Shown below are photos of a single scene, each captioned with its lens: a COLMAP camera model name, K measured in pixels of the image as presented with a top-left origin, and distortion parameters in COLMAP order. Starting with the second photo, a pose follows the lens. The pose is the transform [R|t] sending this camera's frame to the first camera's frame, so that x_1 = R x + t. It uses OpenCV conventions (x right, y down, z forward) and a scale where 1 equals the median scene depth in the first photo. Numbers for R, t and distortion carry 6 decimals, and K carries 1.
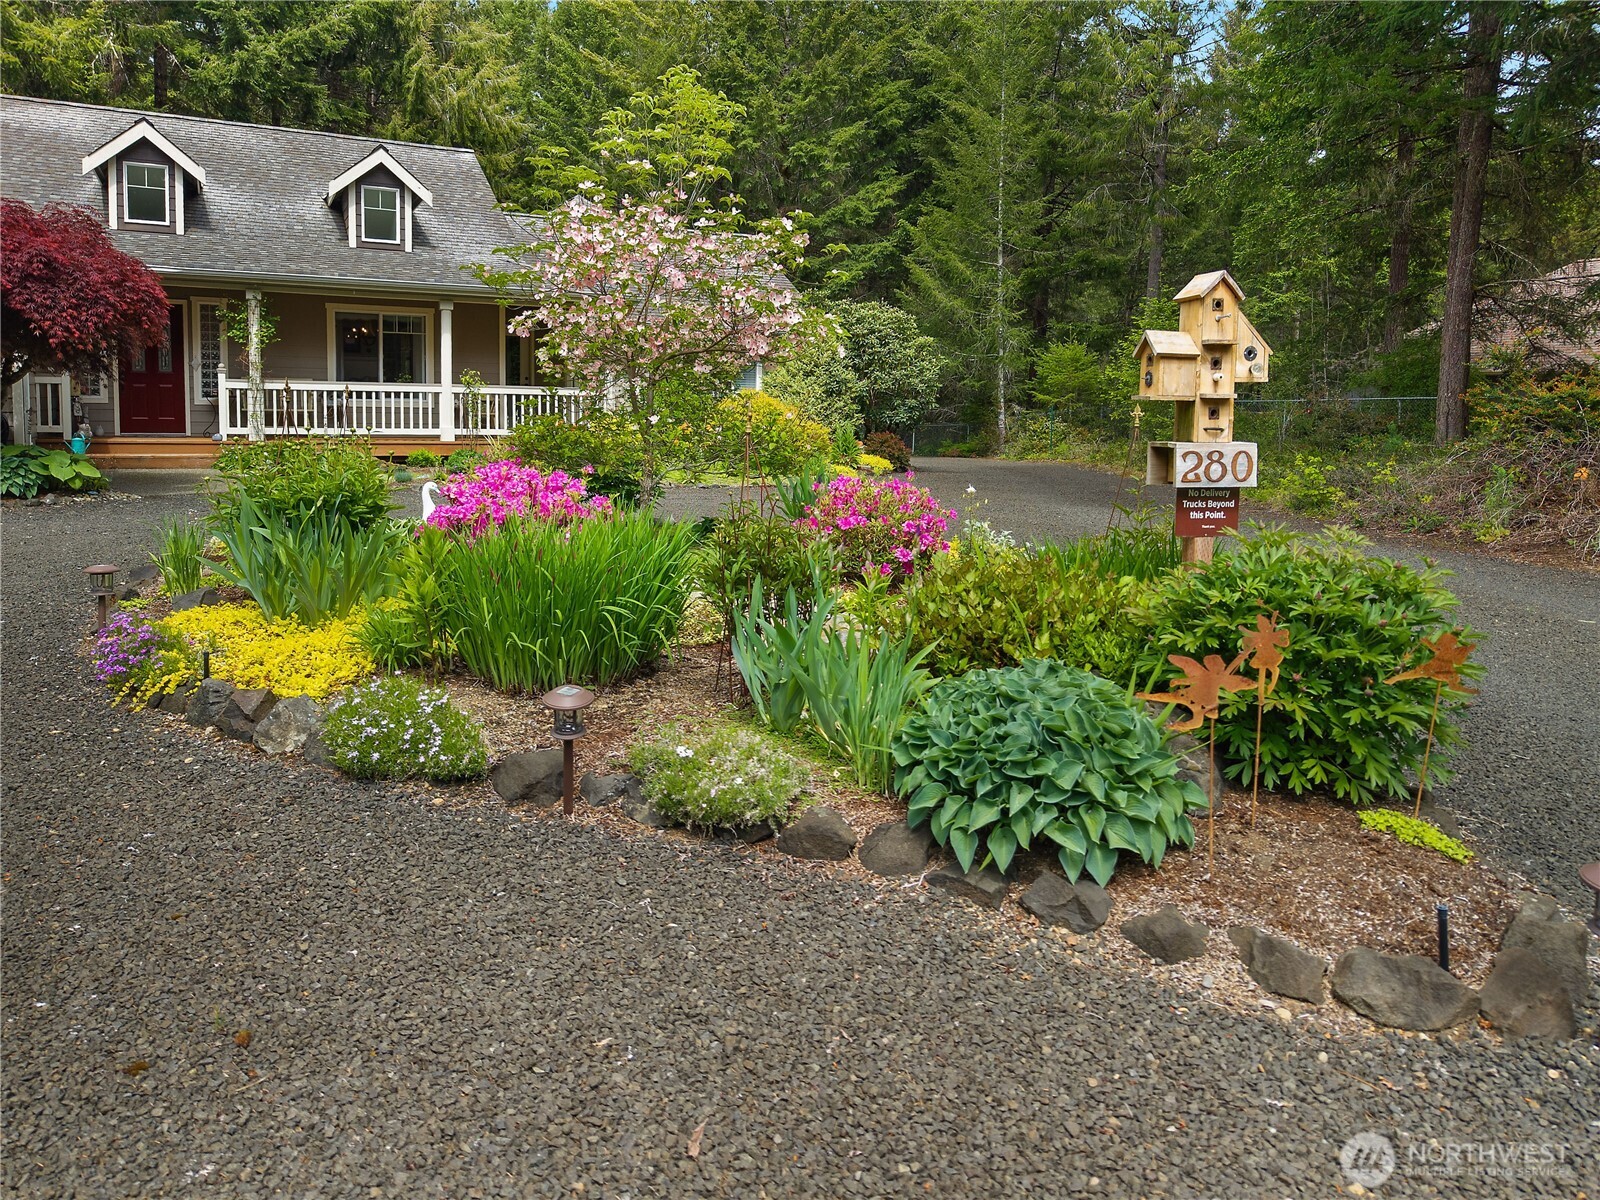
lens RADIAL K [[1051.8, 0, 761.2], [0, 1051.8, 514.2], [0, 0, 1]] dist [0.016024, -0.015611]
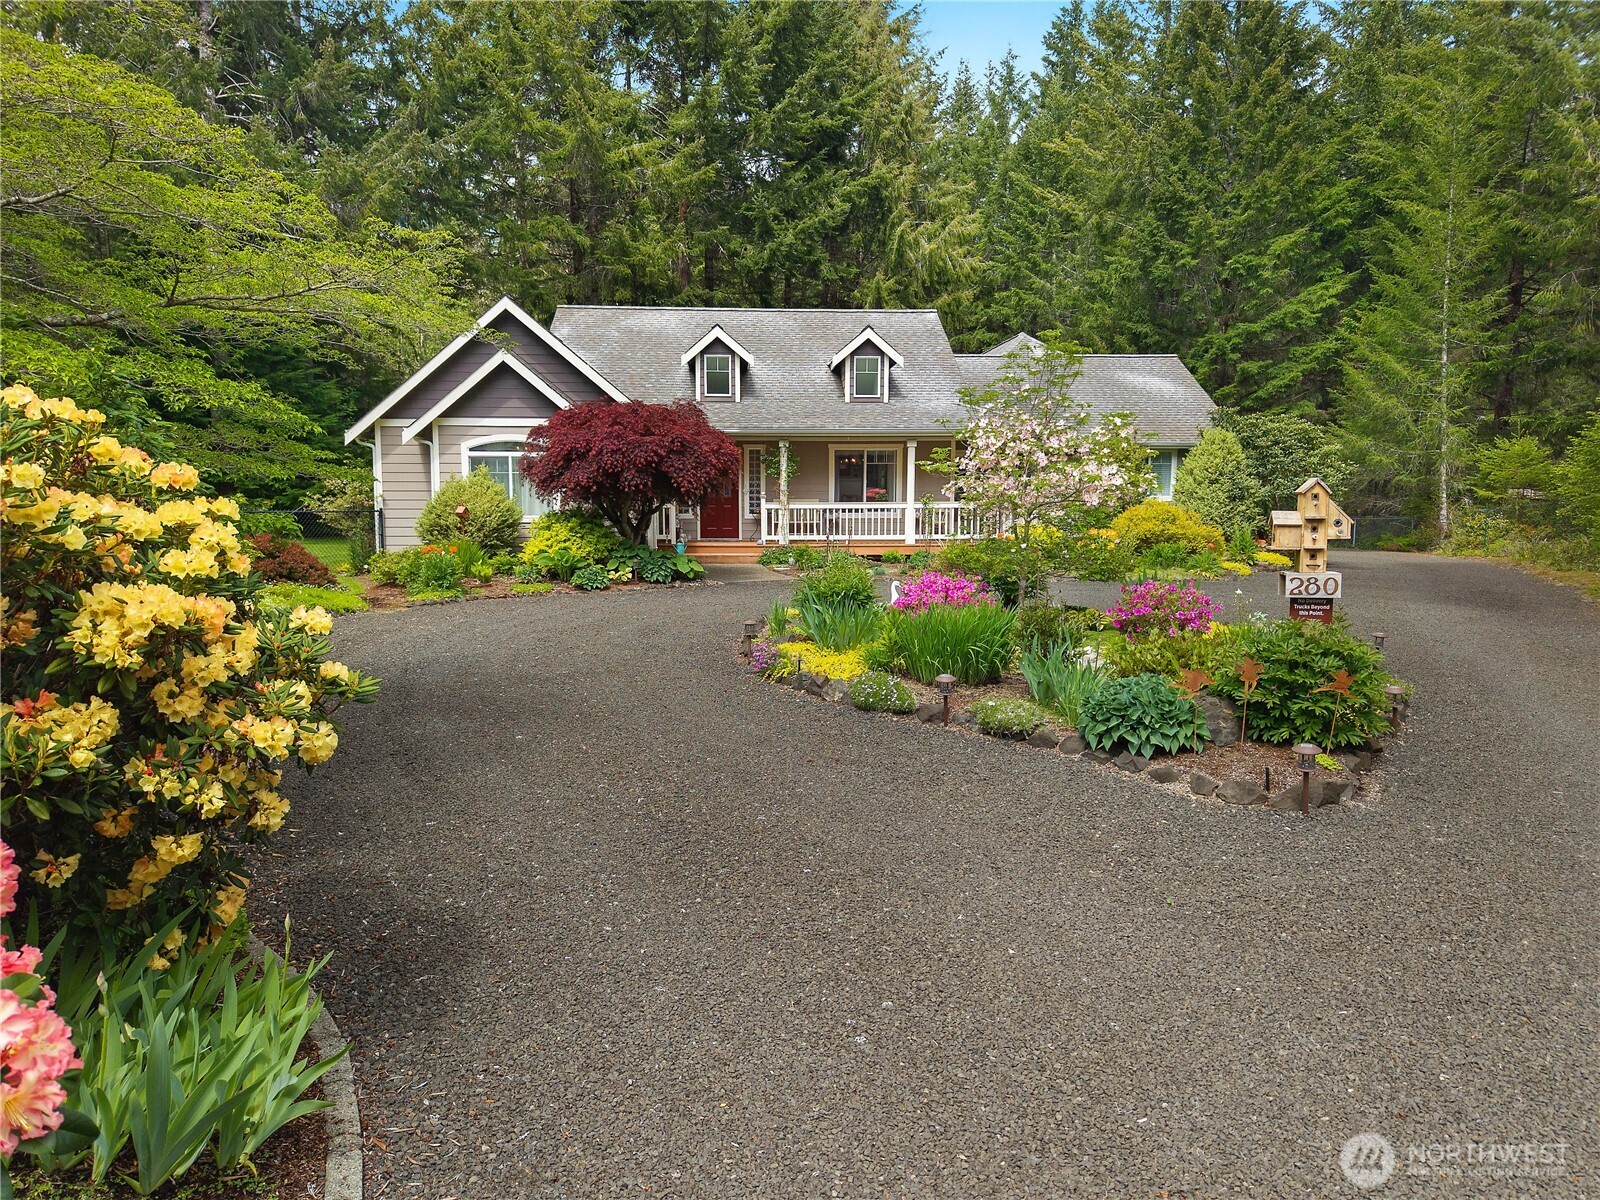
lens RADIAL K [[1051.8, 0, 802.9], [0, 1051.8, 593.7], [0, 0, 1]] dist [0.016024, -0.015611]
pose [[0.922751, 0.022130, -0.384761, 0.101475], [-0.022970, 0.999733, 0.002411, -0.005180], [0.384712, 0.006613, 0.923013, -0.315950]]
